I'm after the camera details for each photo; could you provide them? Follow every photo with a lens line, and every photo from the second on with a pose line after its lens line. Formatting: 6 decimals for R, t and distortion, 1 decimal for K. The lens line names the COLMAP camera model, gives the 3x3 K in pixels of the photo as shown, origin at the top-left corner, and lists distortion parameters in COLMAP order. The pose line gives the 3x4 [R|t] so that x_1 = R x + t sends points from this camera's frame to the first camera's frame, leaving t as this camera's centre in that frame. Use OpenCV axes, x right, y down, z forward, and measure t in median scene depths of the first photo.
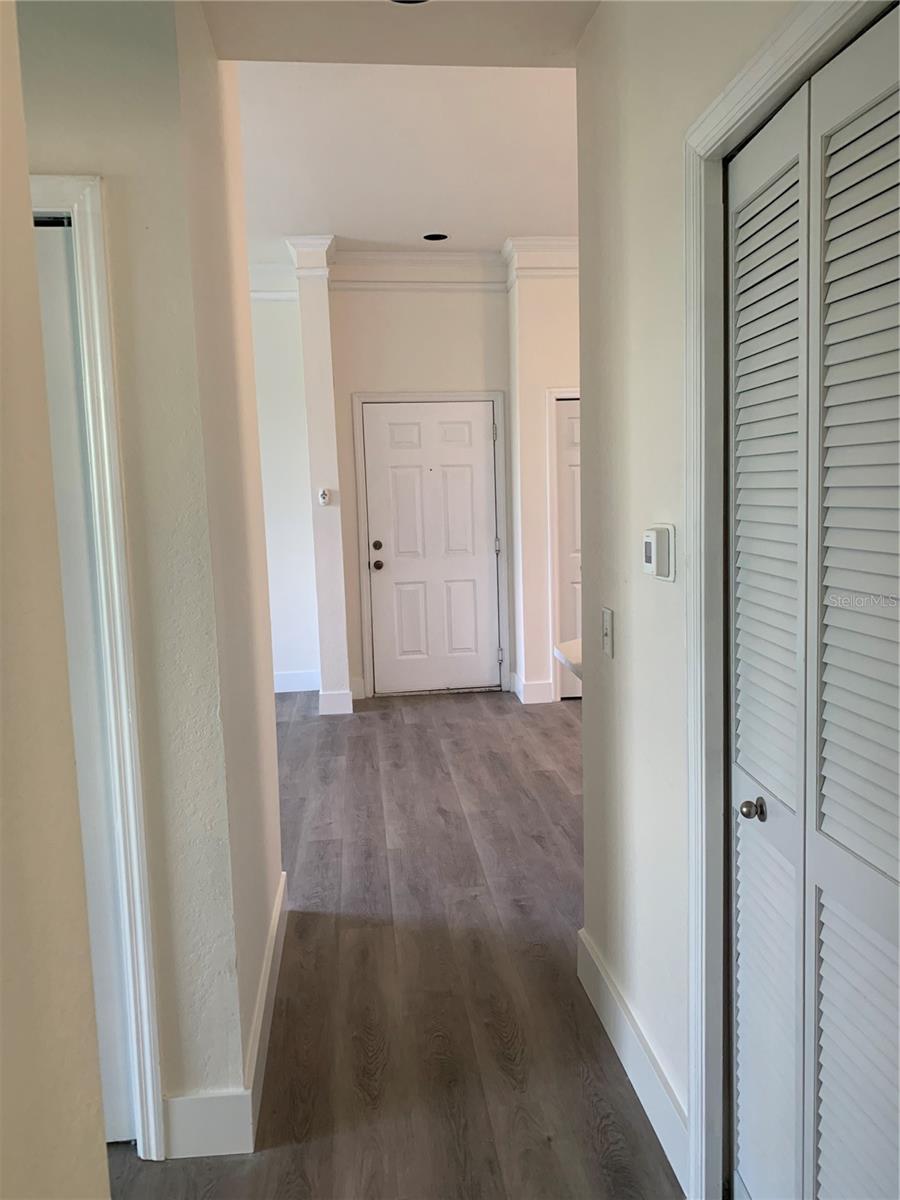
lens RADIAL K [[897.3, 0, 455.4], [0, 897.3, 580.8], [0, 0, 1]] dist [0.034852, -0.041821]
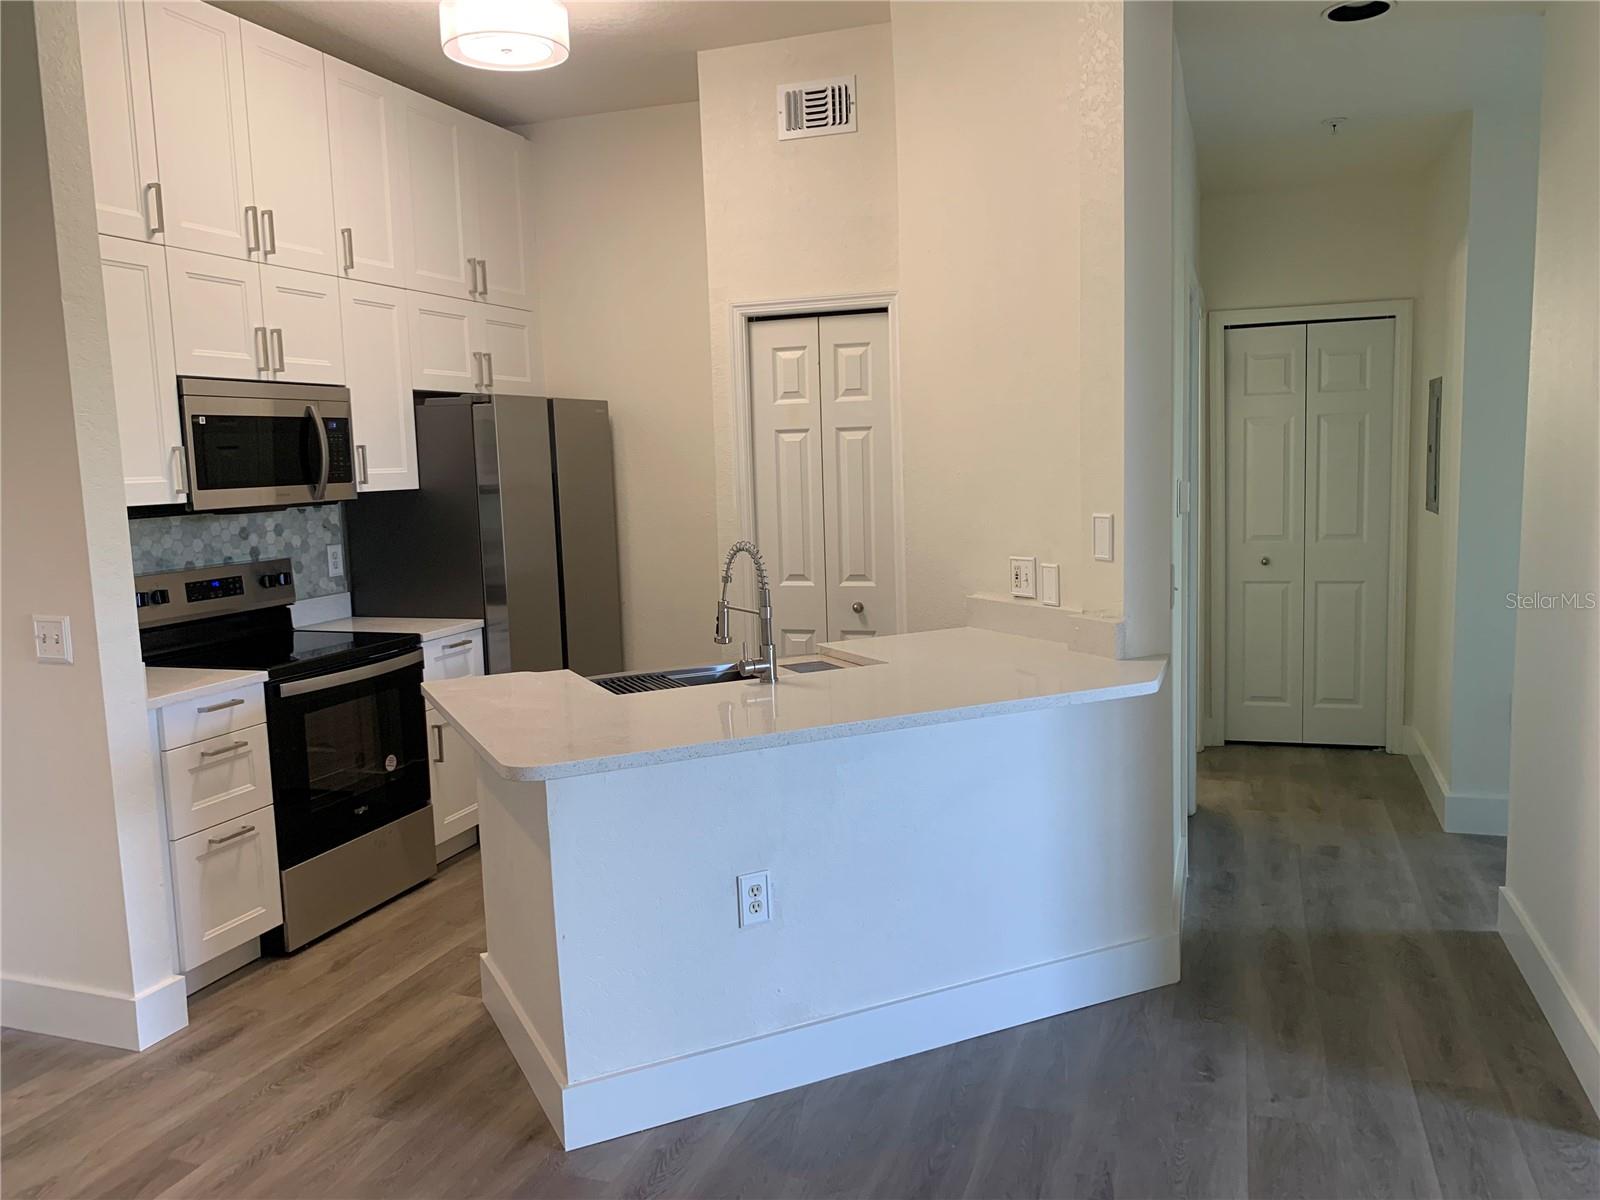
lens RADIAL K [[1237.8, 0, 800.0], [0, 1237.8, 600.0], [0, 0, 1]] dist [0.037759, -0.049248]
pose [[-0.900035, 0.011597, 0.435664, -0.049665], [0.104979, 0.975981, 0.190895, -0.152408], [-0.422986, 0.217548, -0.879634, 1.439332]]
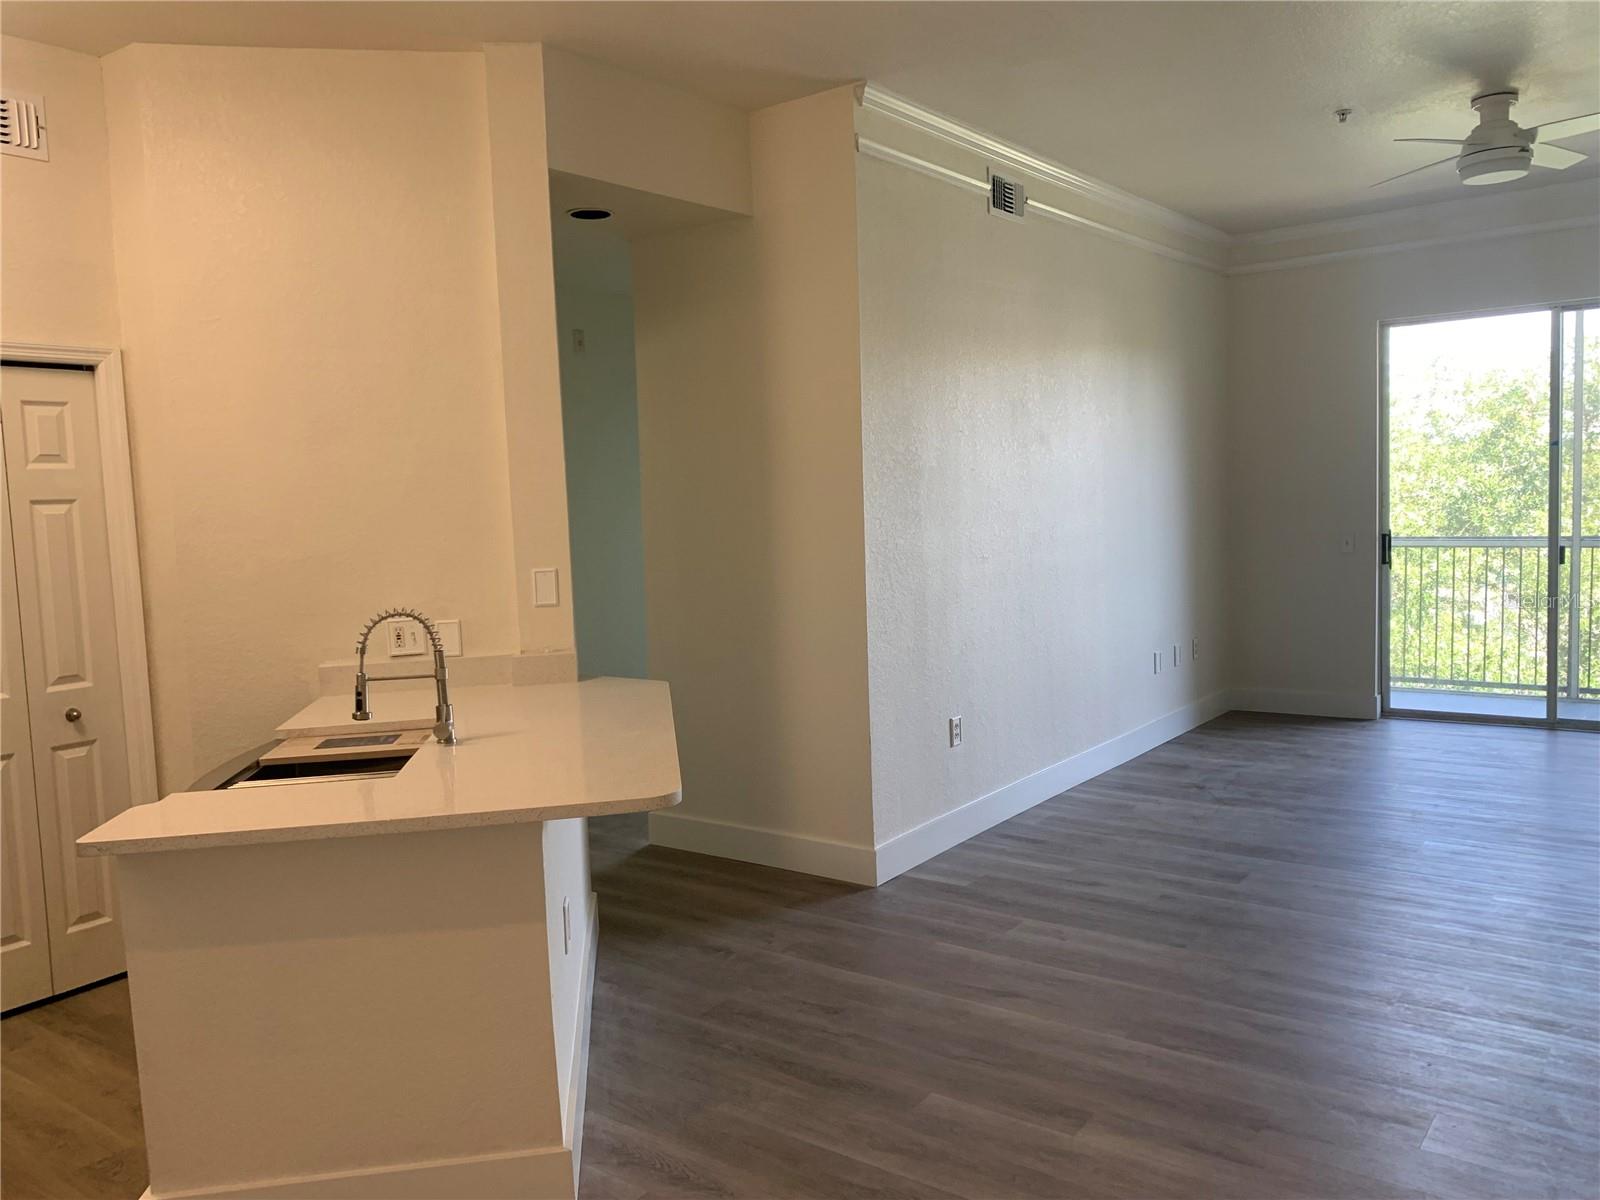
lens RADIAL K [[1252.0, 0, 806.6], [0, 1252.0, 602.4], [0, 0, 1]] dist [0.006087, -0.050181]
pose [[-0.678366, 0.121236, -0.724653, 0.715037], [-0.016175, 0.983589, 0.179698, -0.189574], [0.734546, 0.133622, -0.665272, 1.459599]]
